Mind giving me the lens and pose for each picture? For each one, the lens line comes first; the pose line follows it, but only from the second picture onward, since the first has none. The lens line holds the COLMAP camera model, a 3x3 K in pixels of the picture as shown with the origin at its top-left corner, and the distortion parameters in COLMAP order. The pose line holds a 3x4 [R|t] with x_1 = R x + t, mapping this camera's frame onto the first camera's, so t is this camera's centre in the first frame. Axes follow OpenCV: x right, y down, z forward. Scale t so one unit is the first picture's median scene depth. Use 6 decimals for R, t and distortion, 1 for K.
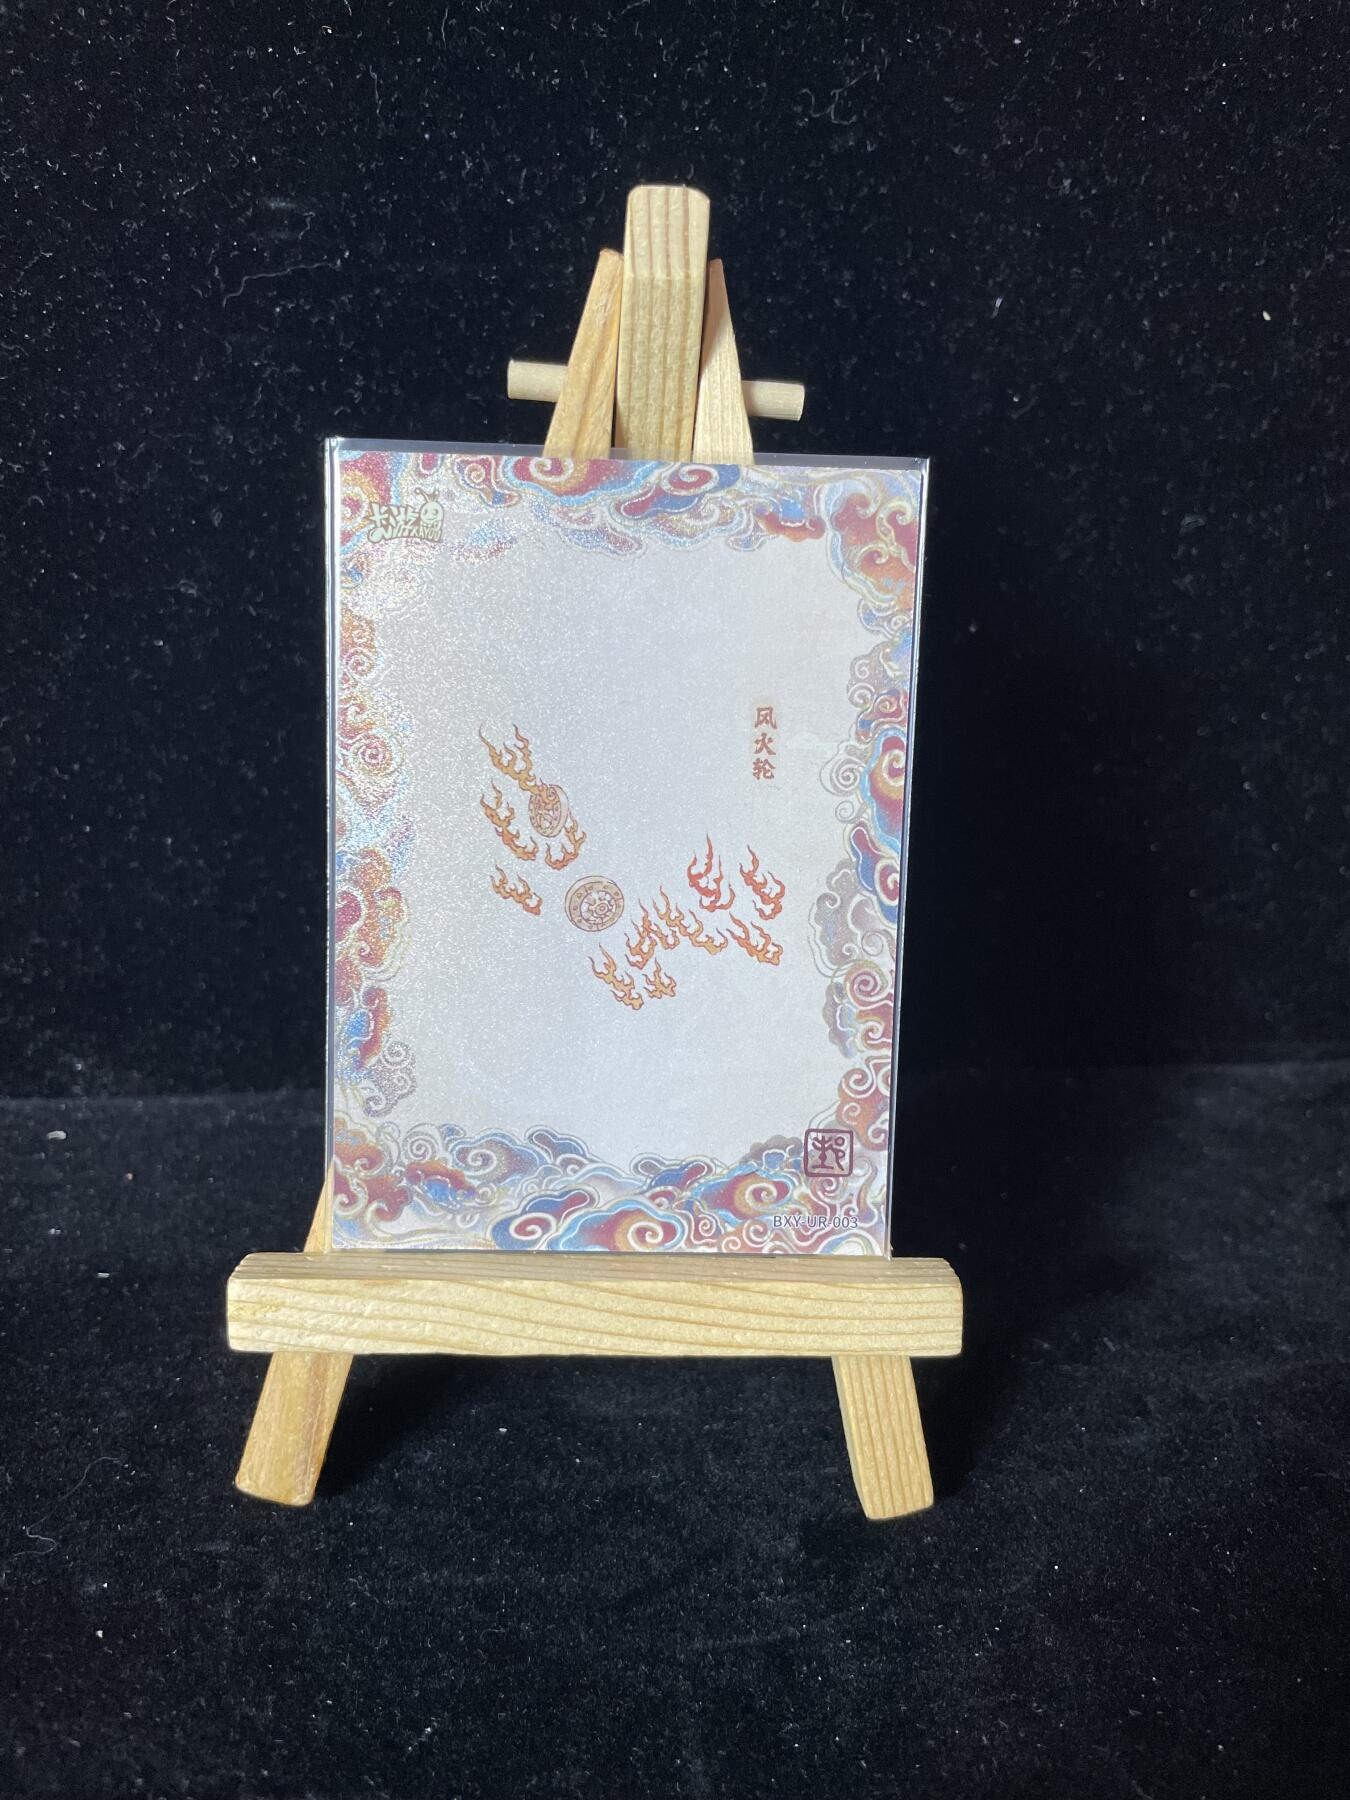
lens RADIAL K [[1372.4, 0, 673.0], [0, 1372.4, 889.0], [0, 0, 1]] dist [0.064053, -0.117198]
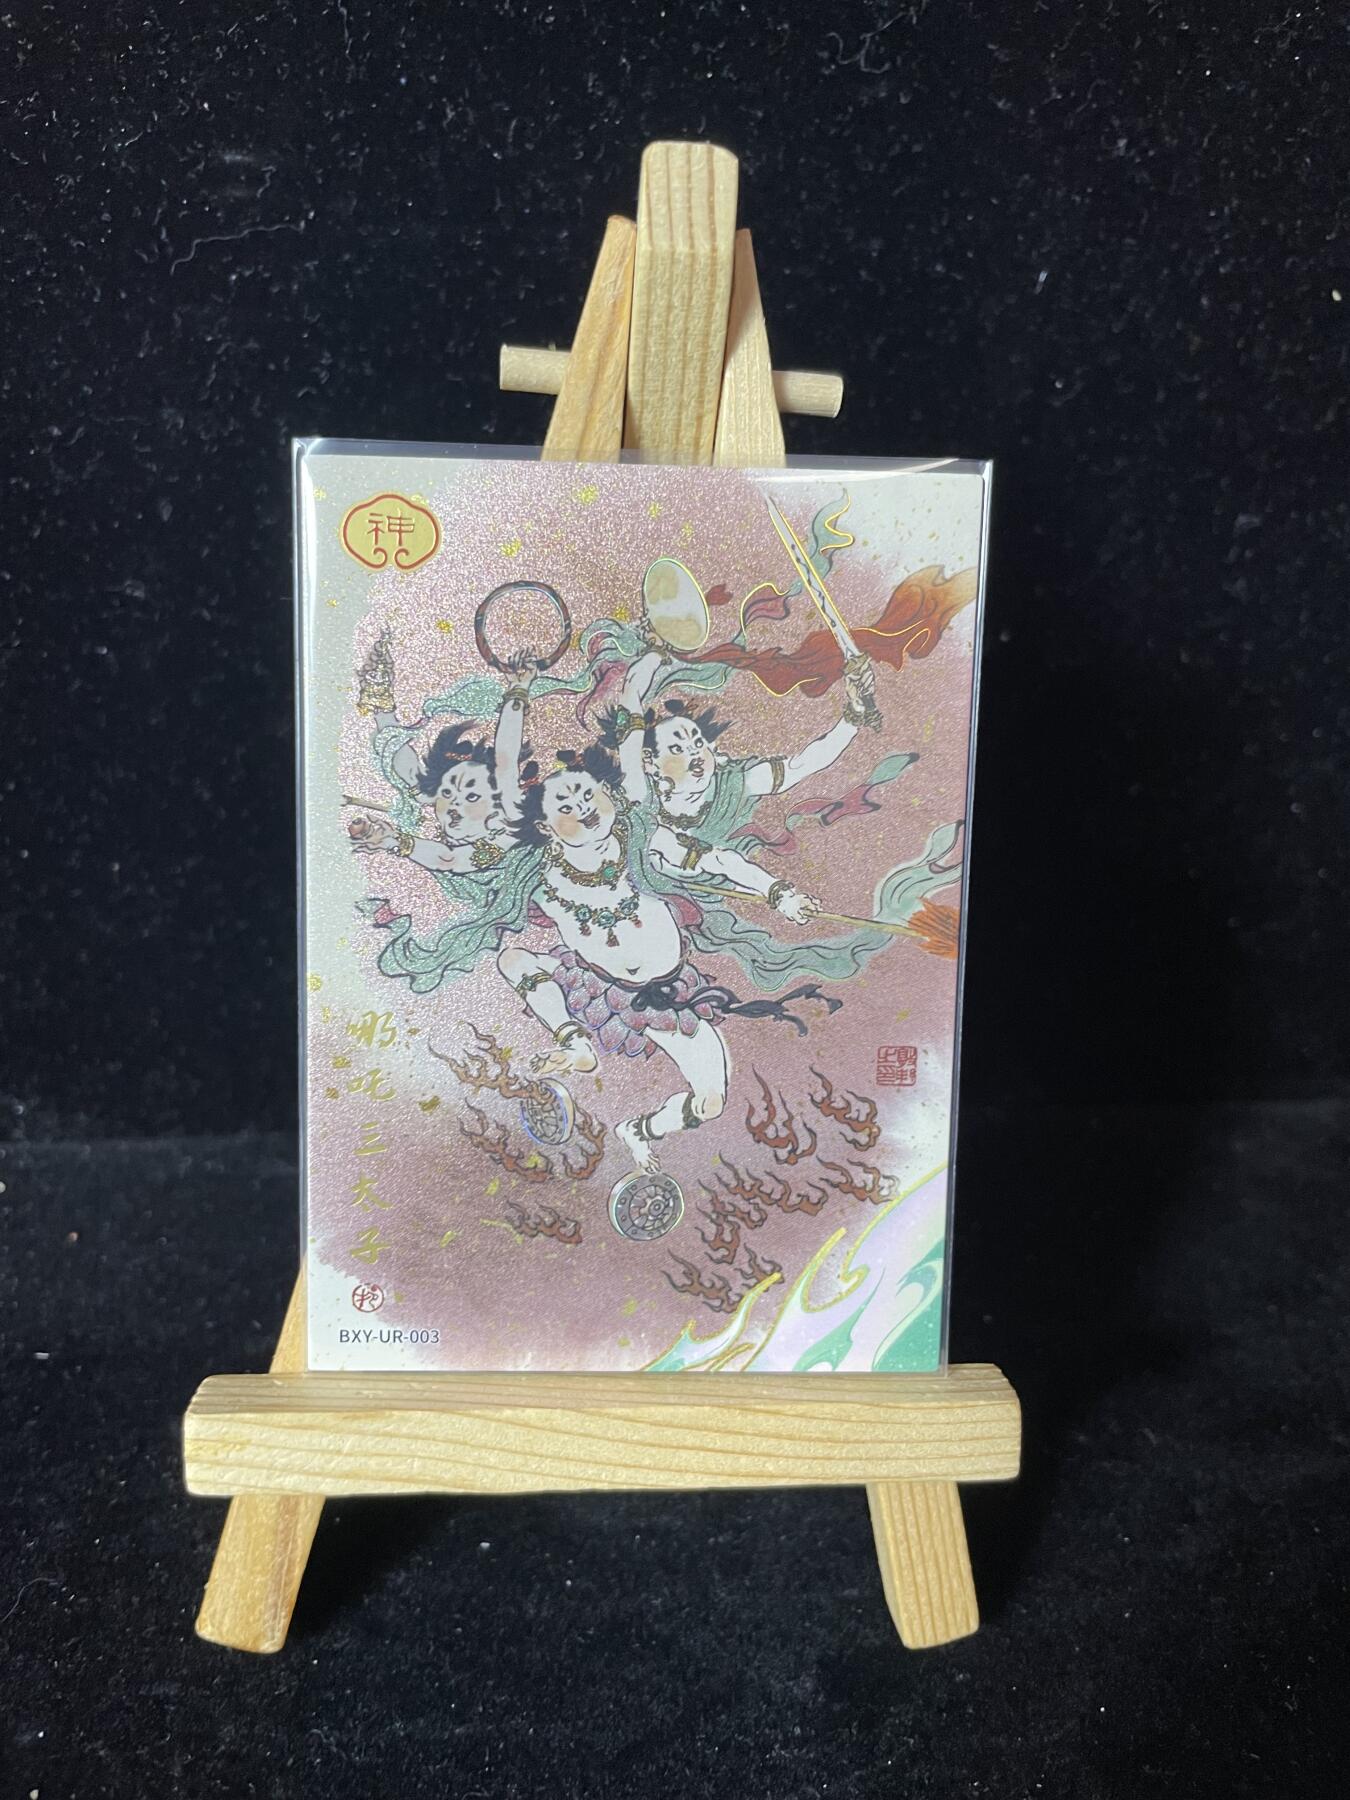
lens RADIAL K [[1377.3, 0, 661.0], [0, 1377.3, 891.1], [0, 0, 1]] dist [0.064534, -0.125661]
pose [[0.999944, 0.006371, 0.008485, -0.017432], [-0.006587, 0.999648, 0.025709, -0.050886], [-0.008318, -0.025764, 0.999633, 0.100518]]
